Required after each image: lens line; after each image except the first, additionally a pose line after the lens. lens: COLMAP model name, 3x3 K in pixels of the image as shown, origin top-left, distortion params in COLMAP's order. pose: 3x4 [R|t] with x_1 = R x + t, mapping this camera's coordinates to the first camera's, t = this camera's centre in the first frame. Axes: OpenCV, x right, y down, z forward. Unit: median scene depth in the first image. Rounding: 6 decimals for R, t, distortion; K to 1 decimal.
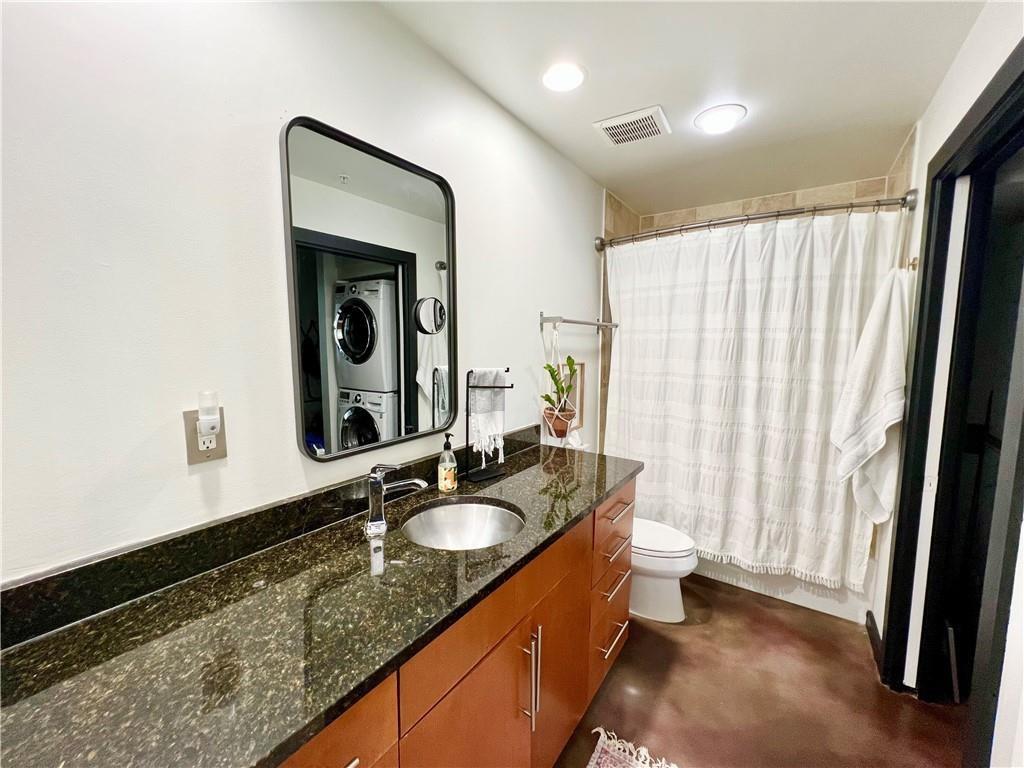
lens RADIAL K [[411.1, 0, 510.2], [0, 411.1, 382.5], [0, 0, 1]] dist [-0.005197, 0.001788]
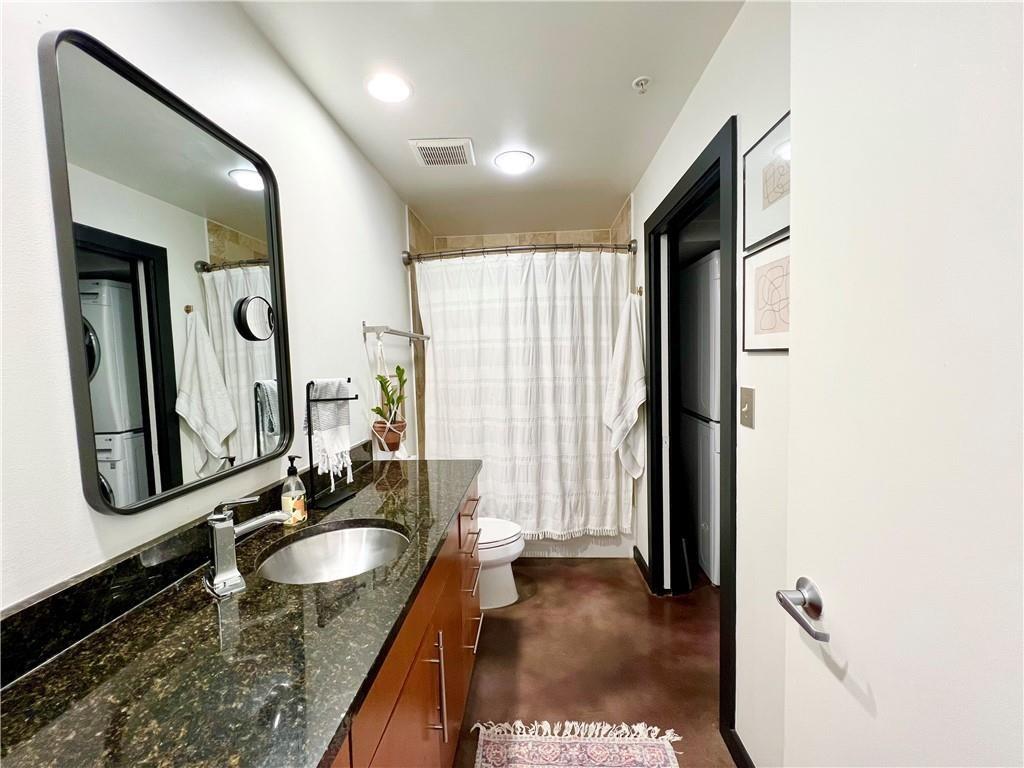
lens RADIAL K [[411.1, 0, 510.8], [0, 411.1, 383.1], [0, 0, 1]] dist [-0.005197, 0.001788]
pose [[0.853851, -0.060729, 0.516963, -0.148974], [0.085195, 0.996082, -0.023702, 0.024393], [-0.513499, 0.064281, 0.855679, 0.023494]]
